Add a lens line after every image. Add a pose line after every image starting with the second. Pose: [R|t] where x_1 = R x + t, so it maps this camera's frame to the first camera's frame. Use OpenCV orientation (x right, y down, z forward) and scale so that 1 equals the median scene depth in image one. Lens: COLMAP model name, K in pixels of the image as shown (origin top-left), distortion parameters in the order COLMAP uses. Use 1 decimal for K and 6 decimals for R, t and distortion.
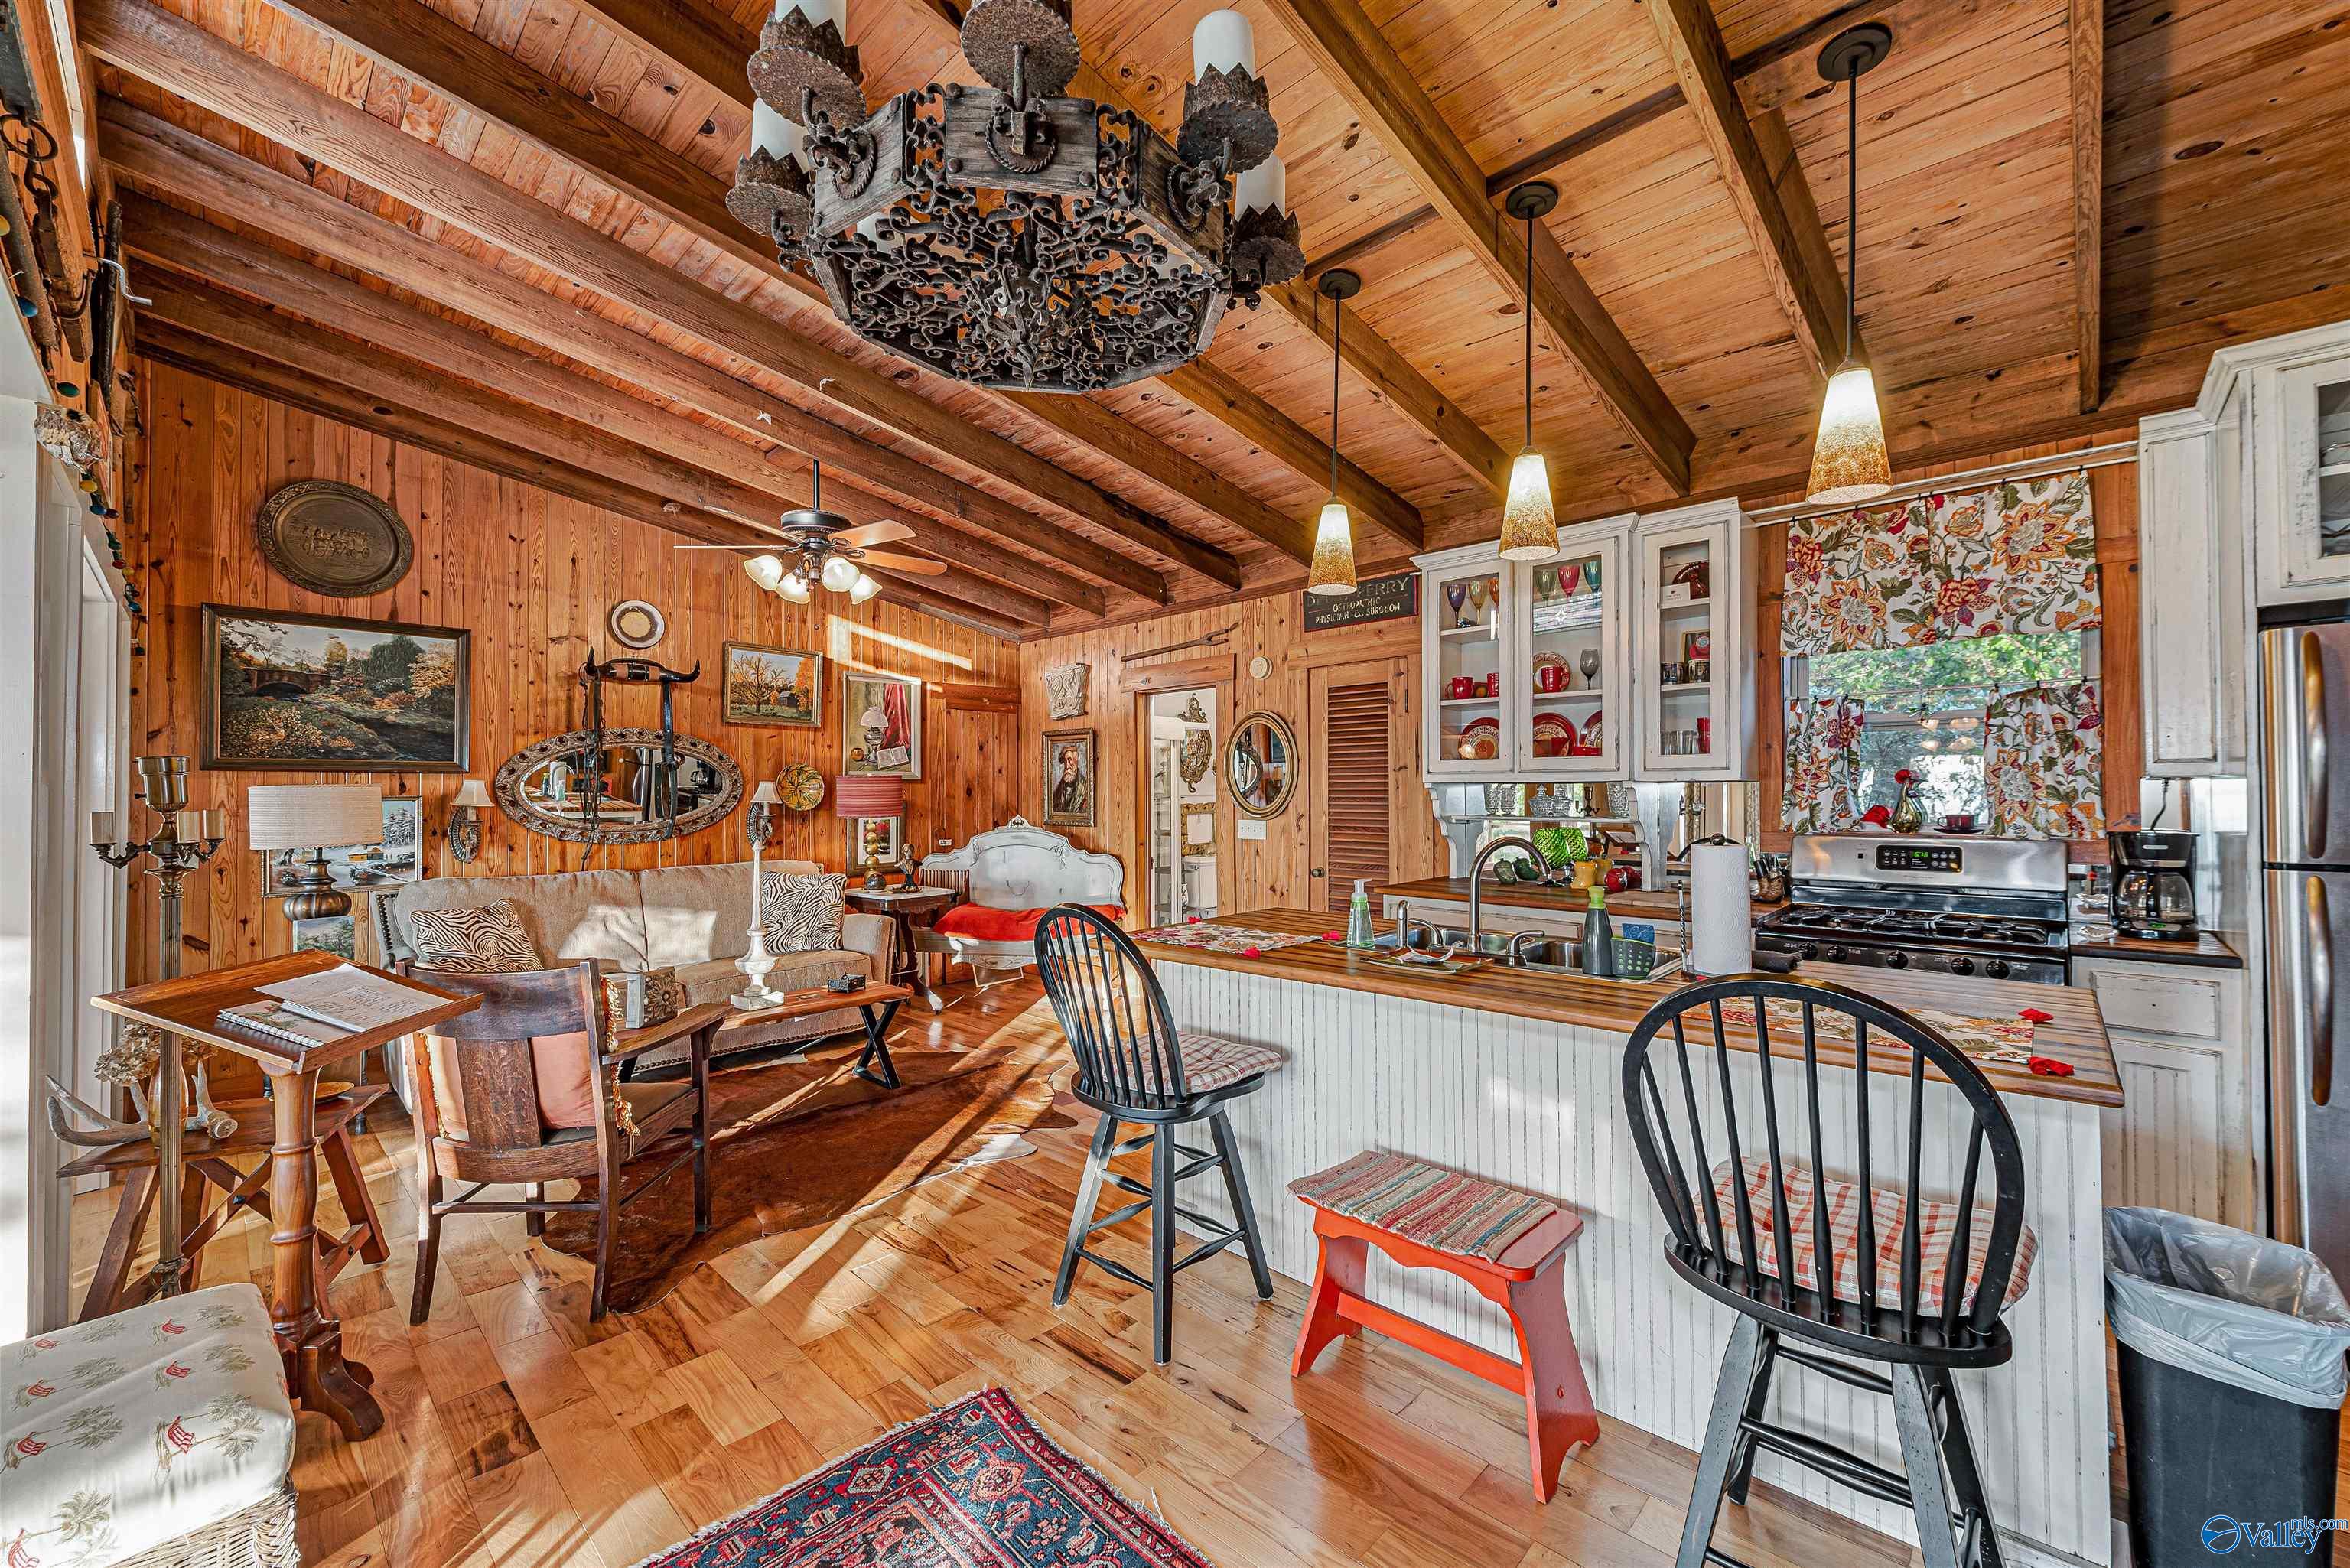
lens RADIAL K [[920.6, 0, 1193.7], [0, 920.6, 781.4], [0, 0, 1]] dist [-0.000013, -0.000138]
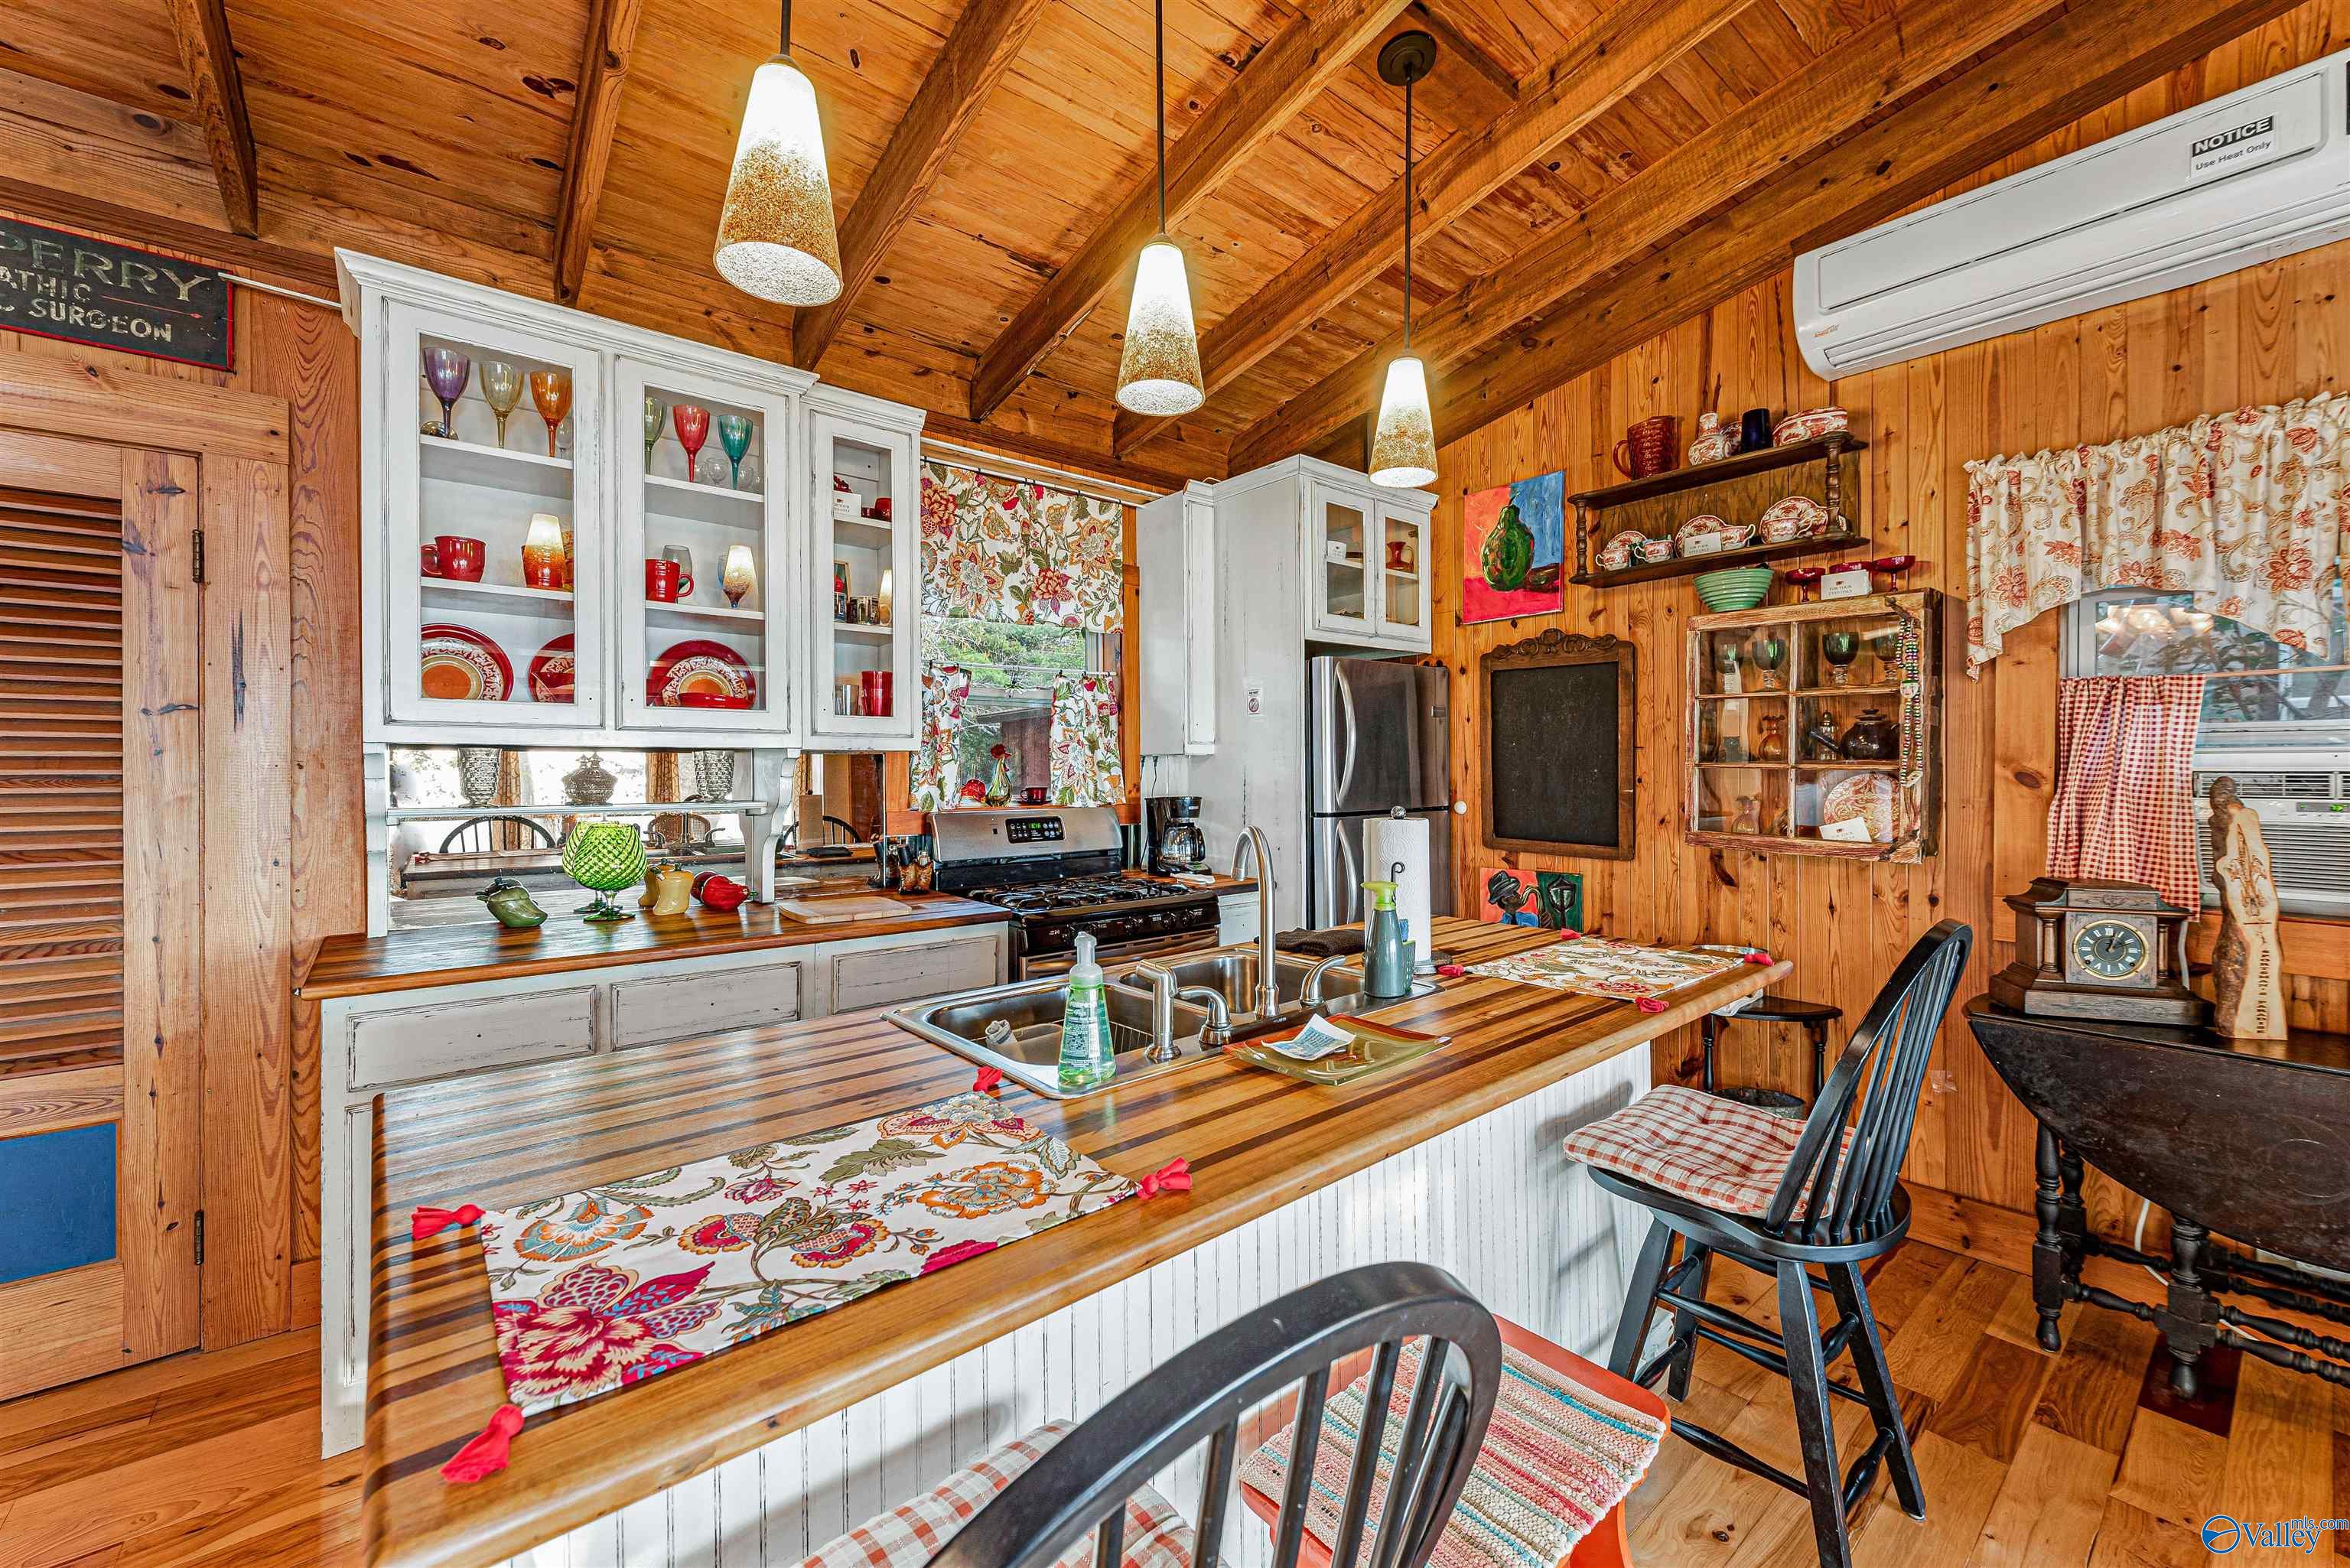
lens RADIAL K [[920.6, 0, 1193.7], [0, 920.6, 781.4], [0, 0, 1]] dist [-0.000013, -0.000138]
pose [[0.116002, -0.011629, 0.993181, -0.171159], [-0.011668, 0.999847, 0.013070, 0.010052], [-0.993180, -0.013104, 0.115848, 0.529320]]
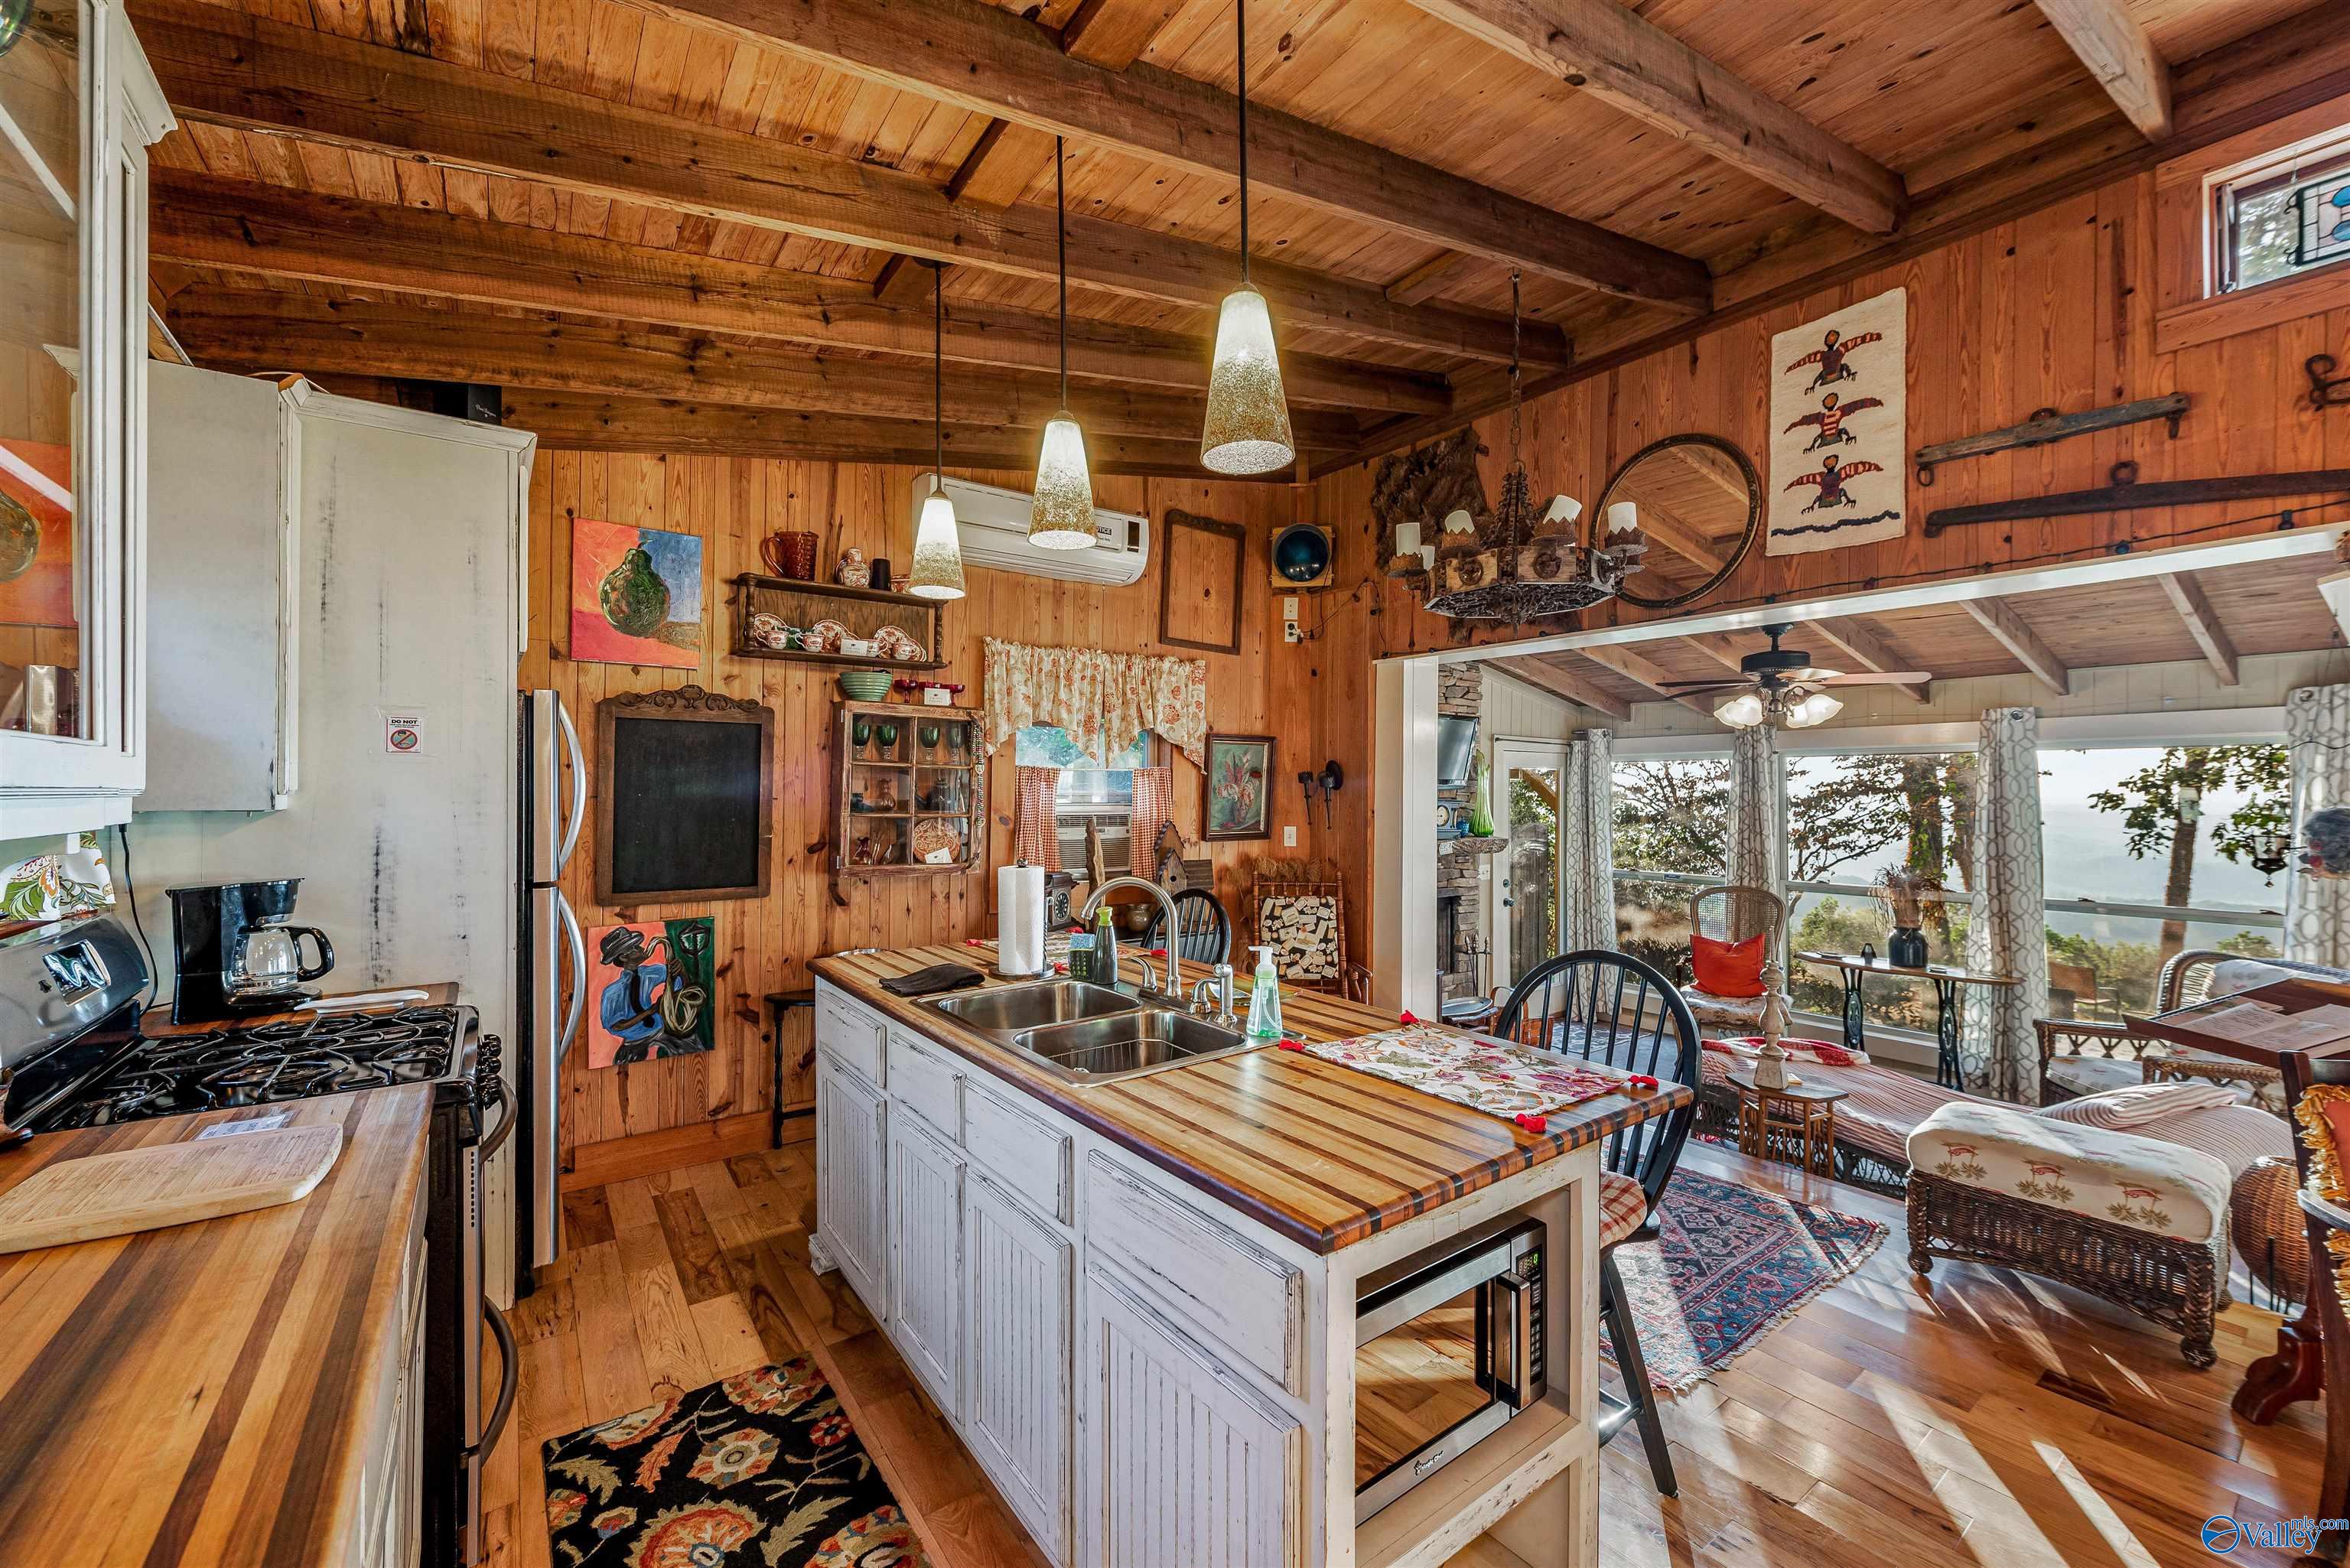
lens RADIAL K [[938.7, 0, 1191.8], [0, 938.7, 795.2], [0, 0, 1]] dist [0.000895, -0.000239]
pose [[-0.984241, -0.000300, 0.176833, 0.060657], [-0.002157, 0.999945, -0.010309, -0.007630], [-0.176820, -0.010528, -0.984187, 1.059400]]
